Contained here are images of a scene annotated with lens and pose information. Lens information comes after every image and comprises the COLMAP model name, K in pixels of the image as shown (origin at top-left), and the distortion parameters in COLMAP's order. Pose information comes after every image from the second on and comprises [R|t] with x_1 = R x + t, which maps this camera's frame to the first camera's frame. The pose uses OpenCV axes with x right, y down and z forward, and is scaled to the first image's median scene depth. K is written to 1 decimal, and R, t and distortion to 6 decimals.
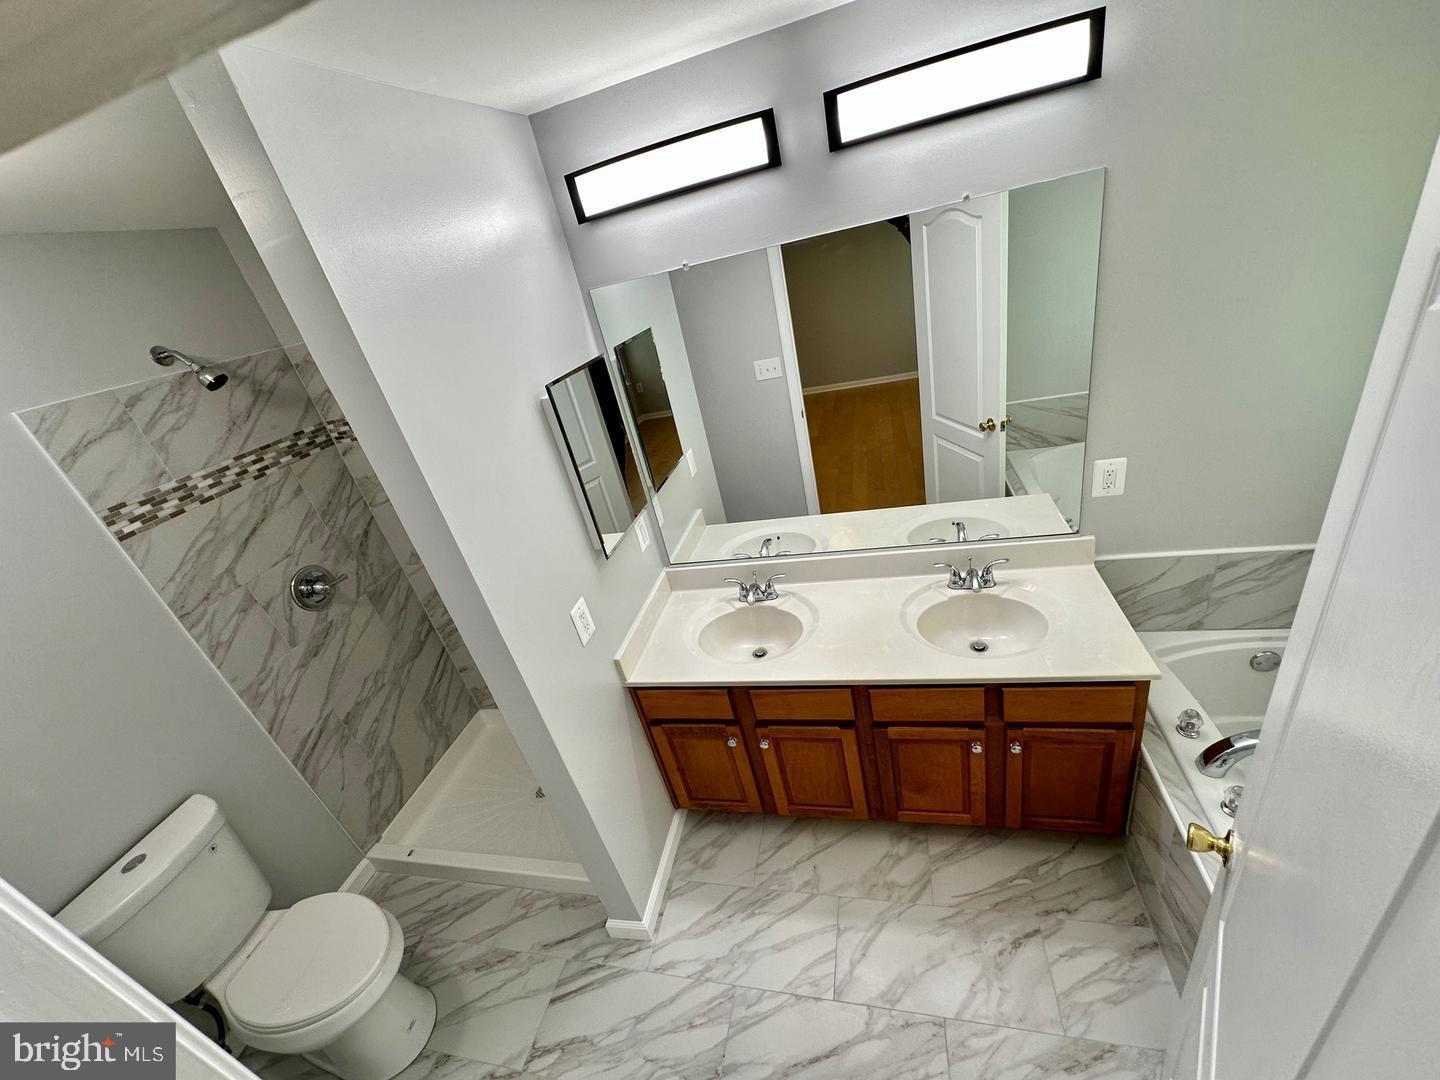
lens RADIAL K [[576.3, 0, 720.7], [0, 576.3, 538.3], [0, 0, 1]] dist [-0.003282, 0.000905]
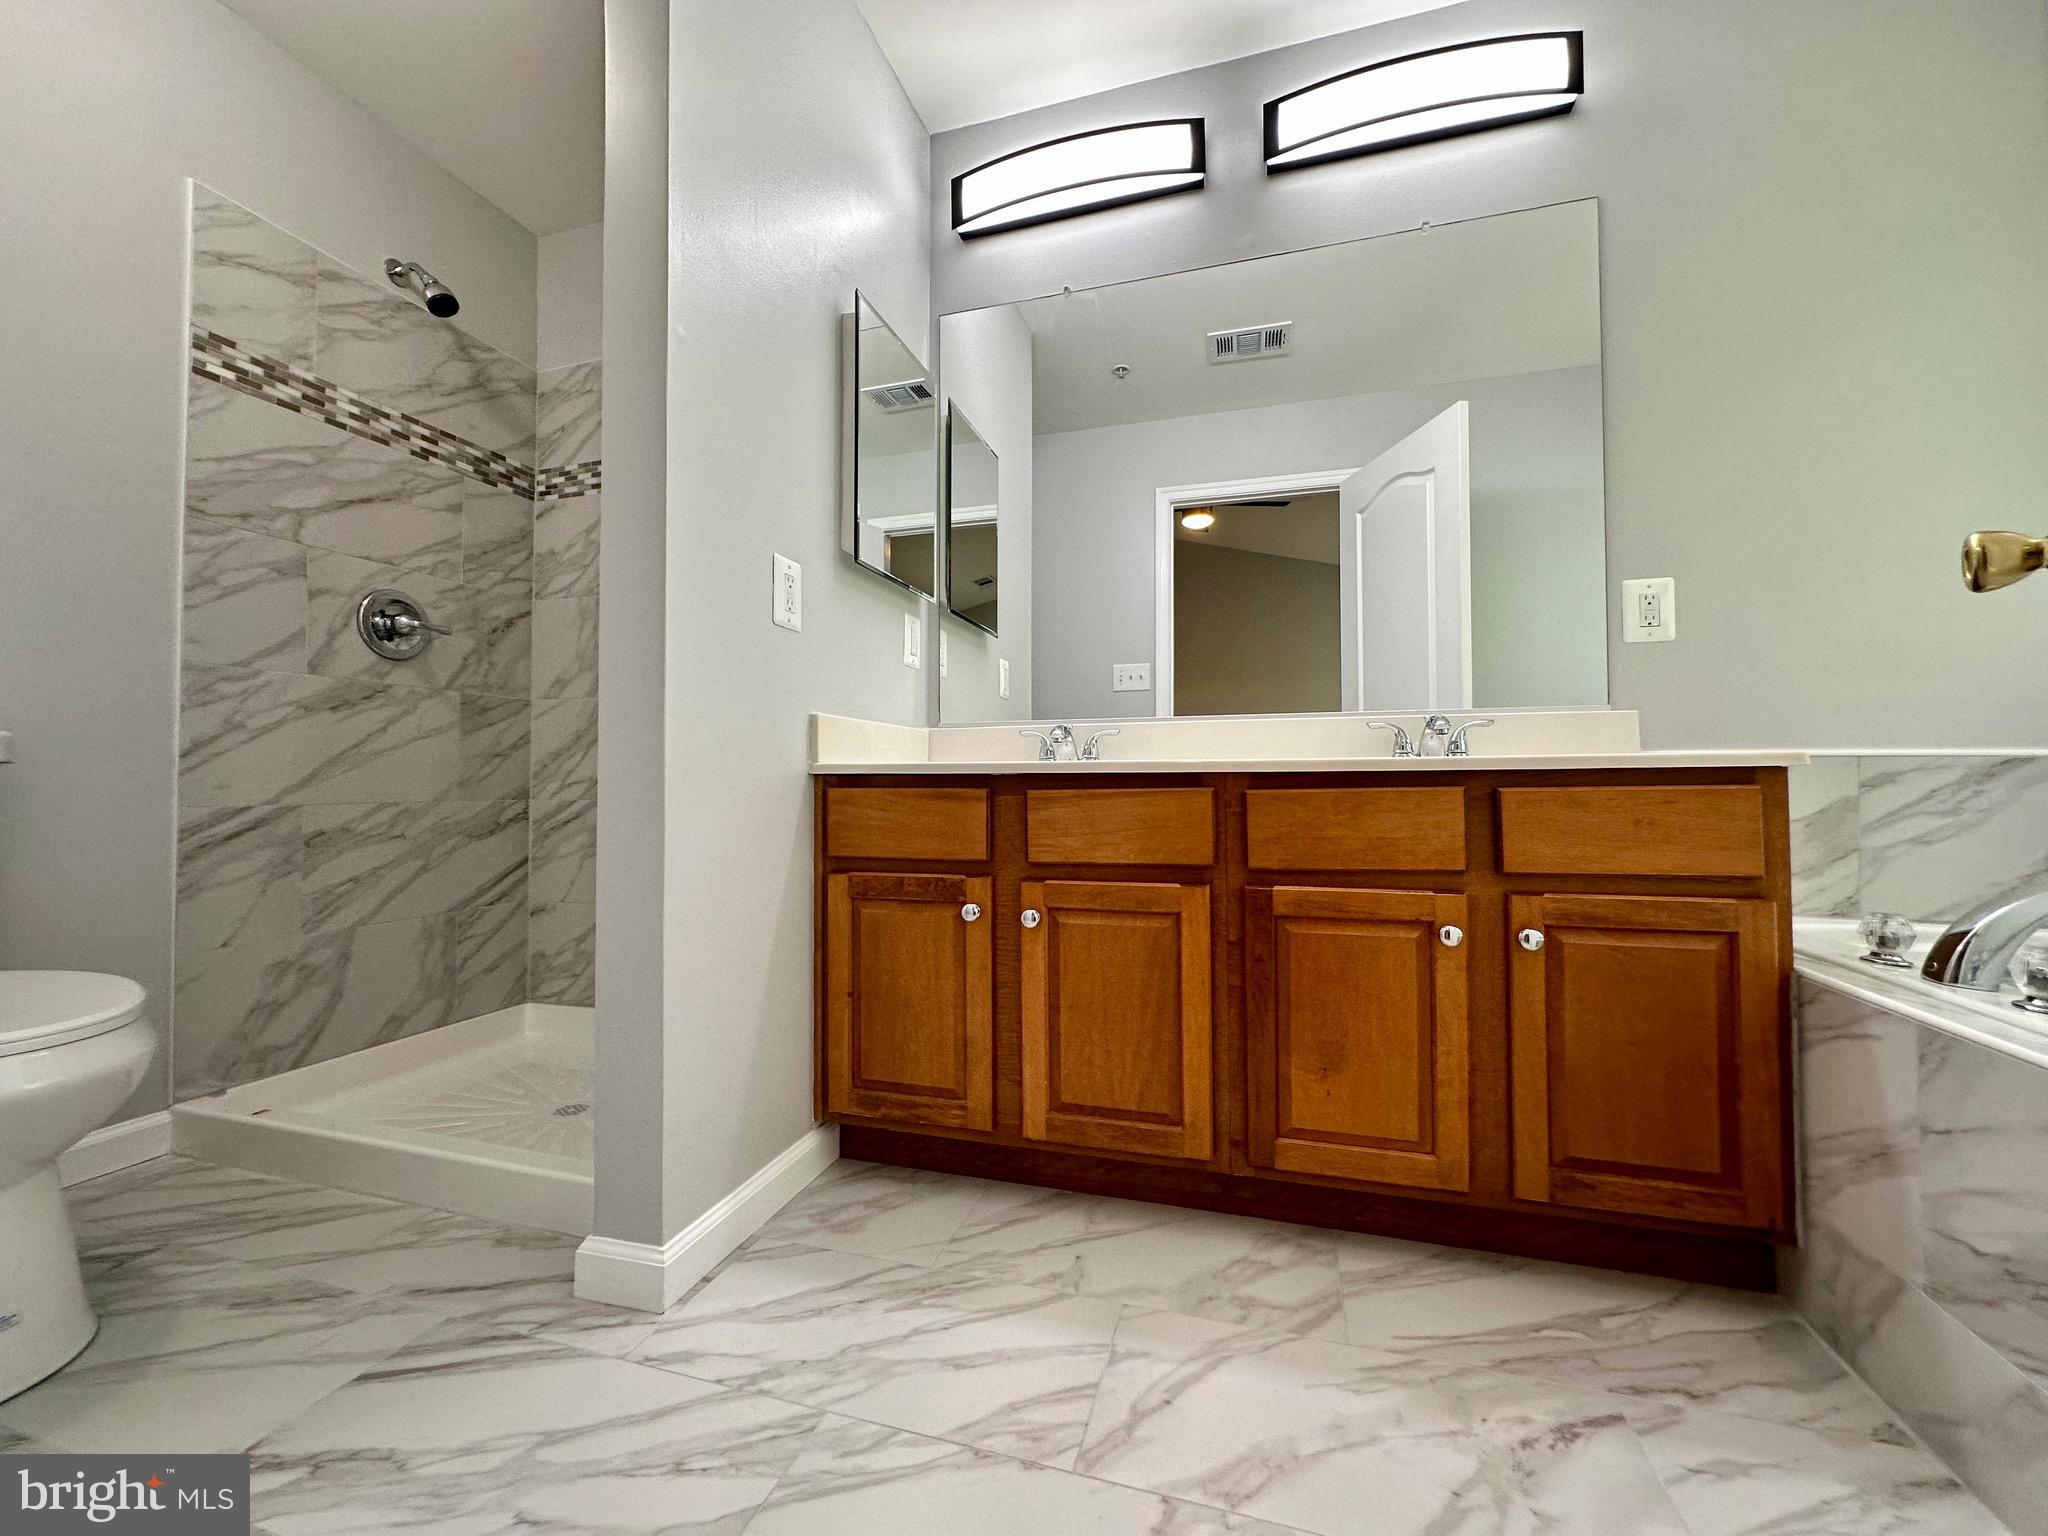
lens RADIAL K [[819.7, 0, 1024.9], [0, 819.7, 765.6], [0, 0, 1]] dist [-0.003282, 0.000905]
pose [[0.974800, 0.210651, -0.073427, 0.093814], [-0.220299, 0.857182, -0.465517, 0.570845], [-0.035121, 0.469962, 0.881988, 0.279192]]
